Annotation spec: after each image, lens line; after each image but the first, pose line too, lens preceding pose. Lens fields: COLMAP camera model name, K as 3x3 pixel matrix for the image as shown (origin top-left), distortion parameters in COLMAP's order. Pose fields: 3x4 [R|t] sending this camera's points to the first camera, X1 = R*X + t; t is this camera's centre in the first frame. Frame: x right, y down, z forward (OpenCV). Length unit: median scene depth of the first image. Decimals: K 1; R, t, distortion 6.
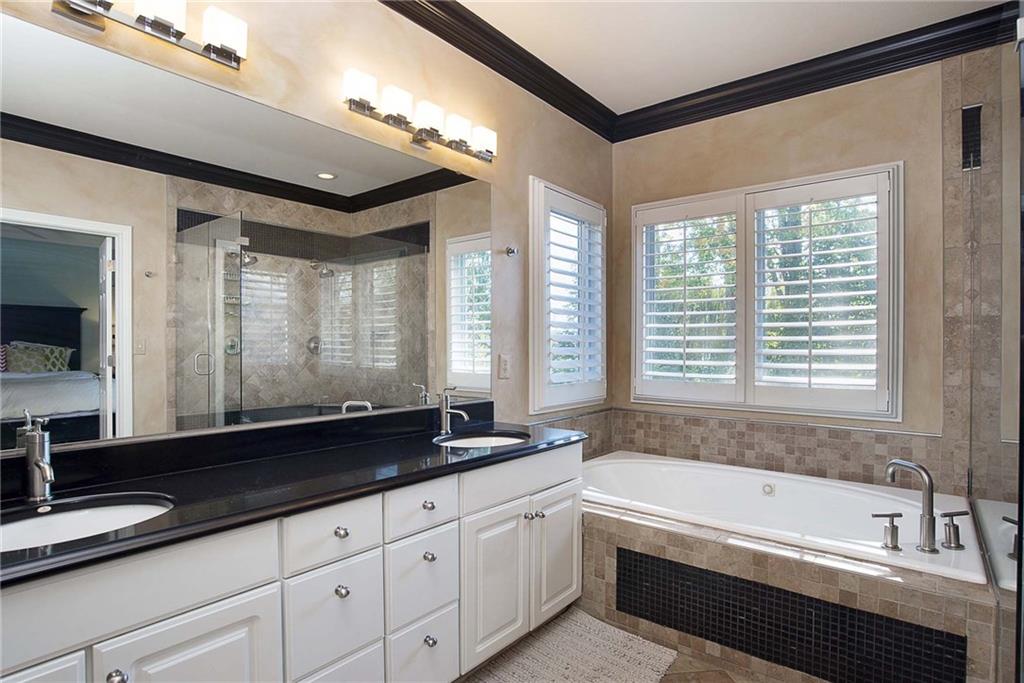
lens RADIAL K [[520.3, 0, 510.6], [0, 520.3, 345.4], [0, 0, 1]] dist [-0.028015, 0.003542]
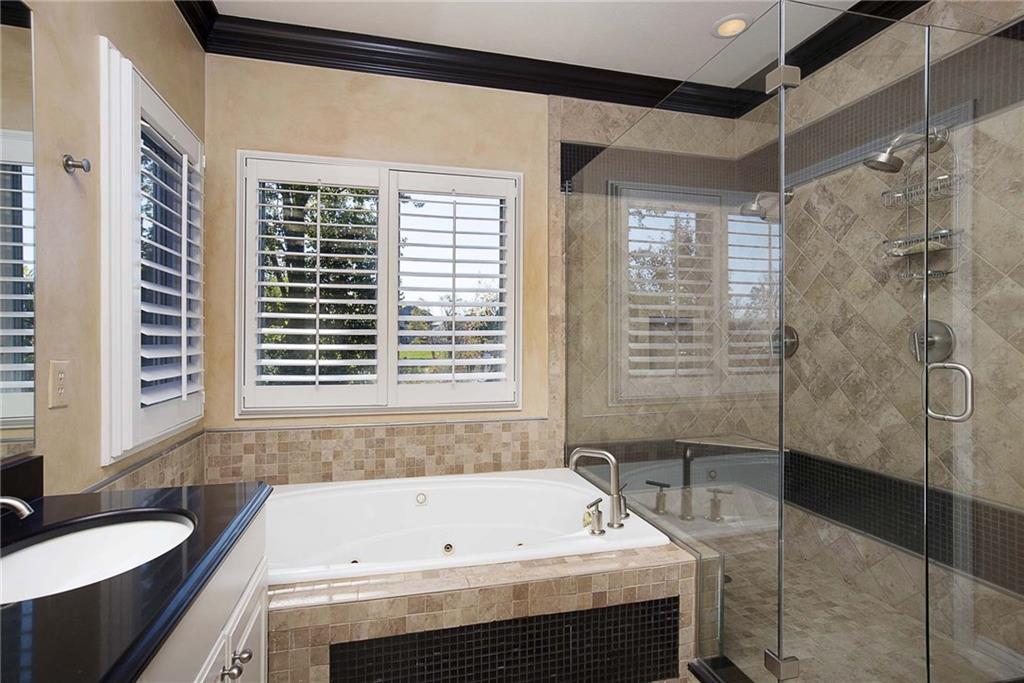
lens RADIAL K [[520.3, 0, 510.8], [0, 520.3, 340.4], [0, 0, 1]] dist [-0.028015, 0.003542]
pose [[0.606302, 0.000483, 0.795234, -0.133653], [0.001595, 0.999997, -0.001824, 0.002465], [-0.795233, 0.002374, 0.606300, 0.321520]]
